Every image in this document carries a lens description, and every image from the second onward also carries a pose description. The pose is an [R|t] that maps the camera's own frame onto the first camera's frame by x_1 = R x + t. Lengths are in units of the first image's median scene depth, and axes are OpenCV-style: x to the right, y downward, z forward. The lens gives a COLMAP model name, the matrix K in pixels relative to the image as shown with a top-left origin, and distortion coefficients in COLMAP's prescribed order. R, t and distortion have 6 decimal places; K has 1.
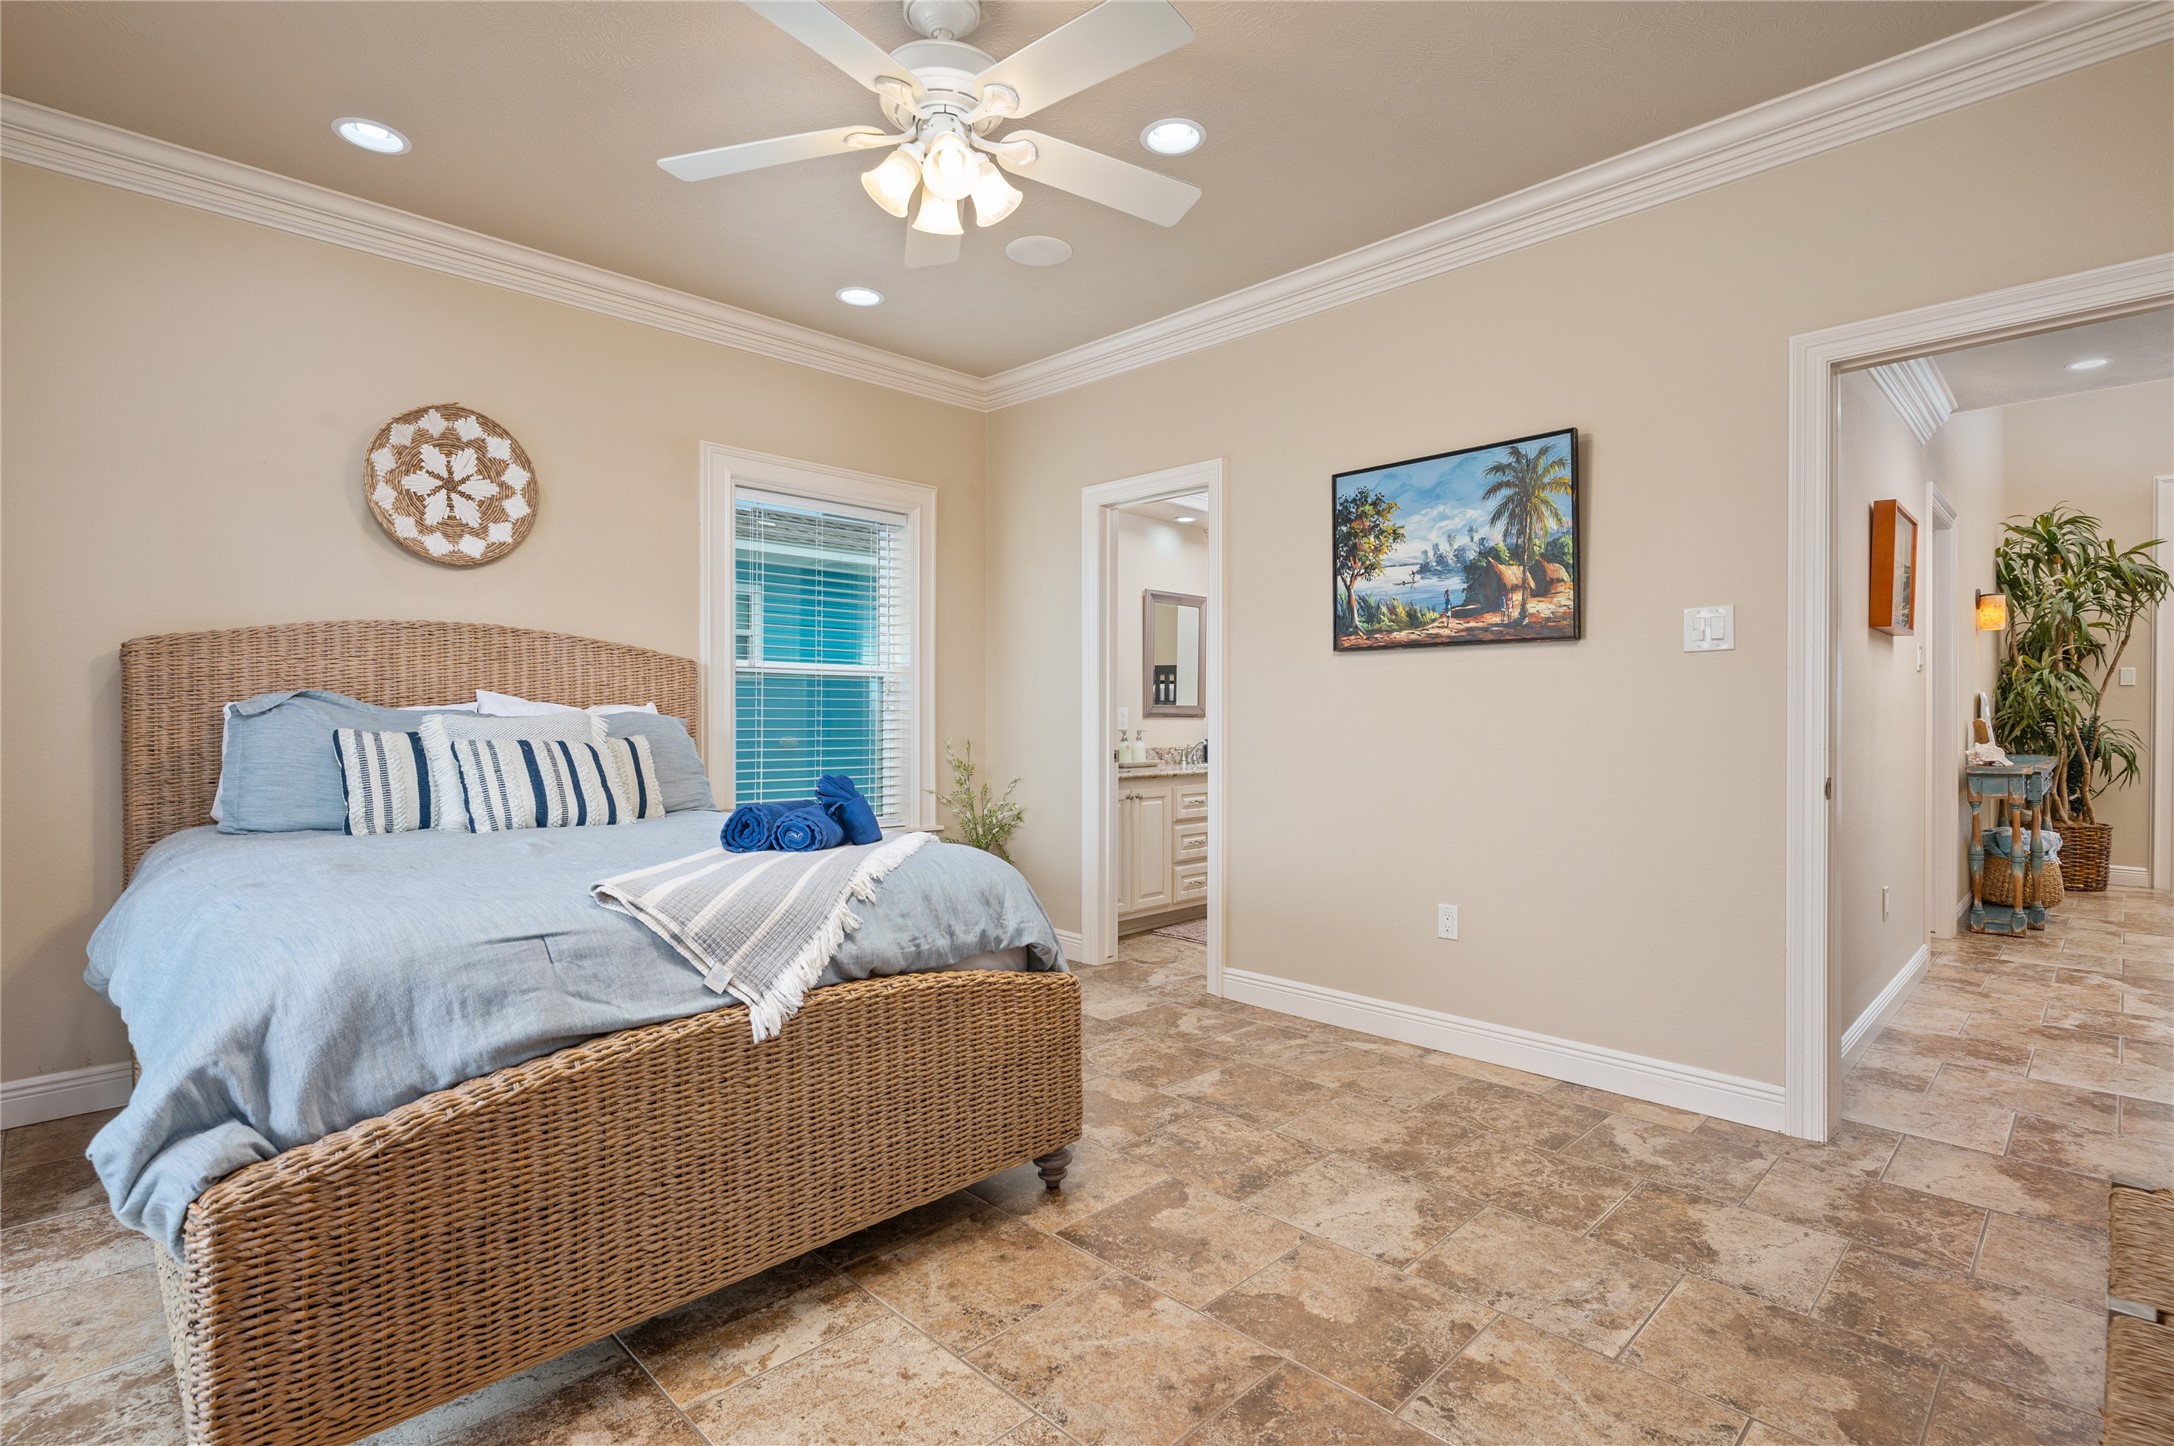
lens RADIAL K [[1050.6, 0, 1092.3], [0, 1050.6, 719.0], [0, 0, 1]] dist [0.001855, 0.001529]
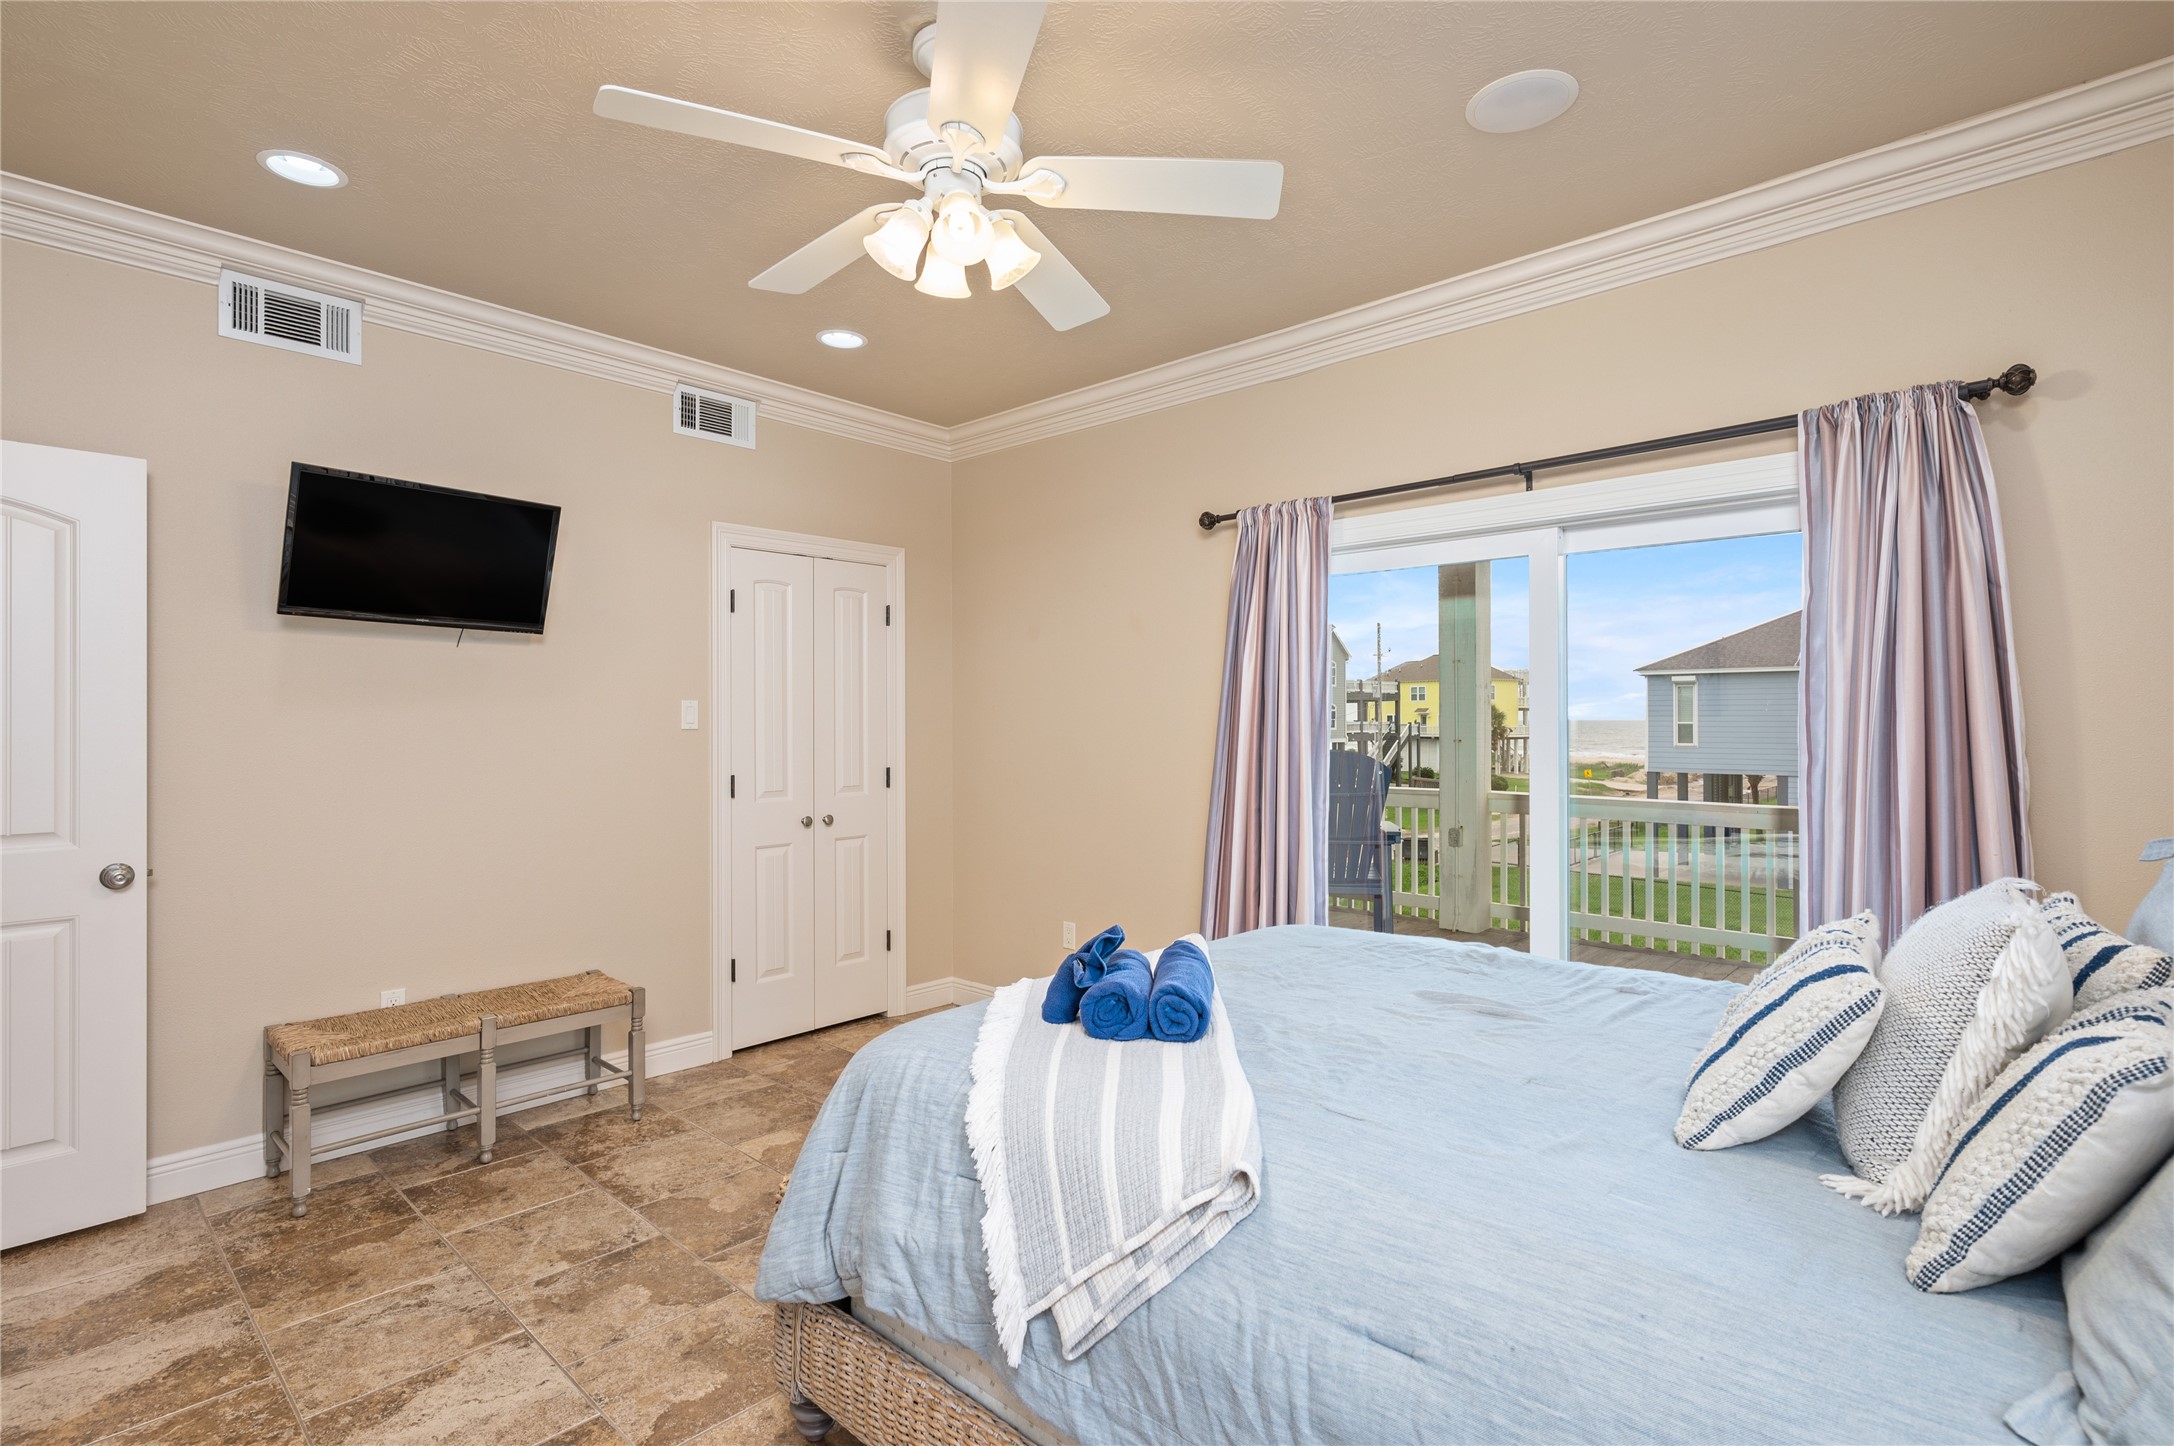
lens RADIAL K [[1050.6, 0, 1080.3], [0, 1050.6, 710.4], [0, 0, 1]] dist [0.001855, 0.001529]
pose [[-0.999722, -0.000602, -0.023559, -0.270962], [-0.000543, 0.999997, -0.002509, -0.125201], [0.023560, -0.002495, -0.999719, 2.232009]]
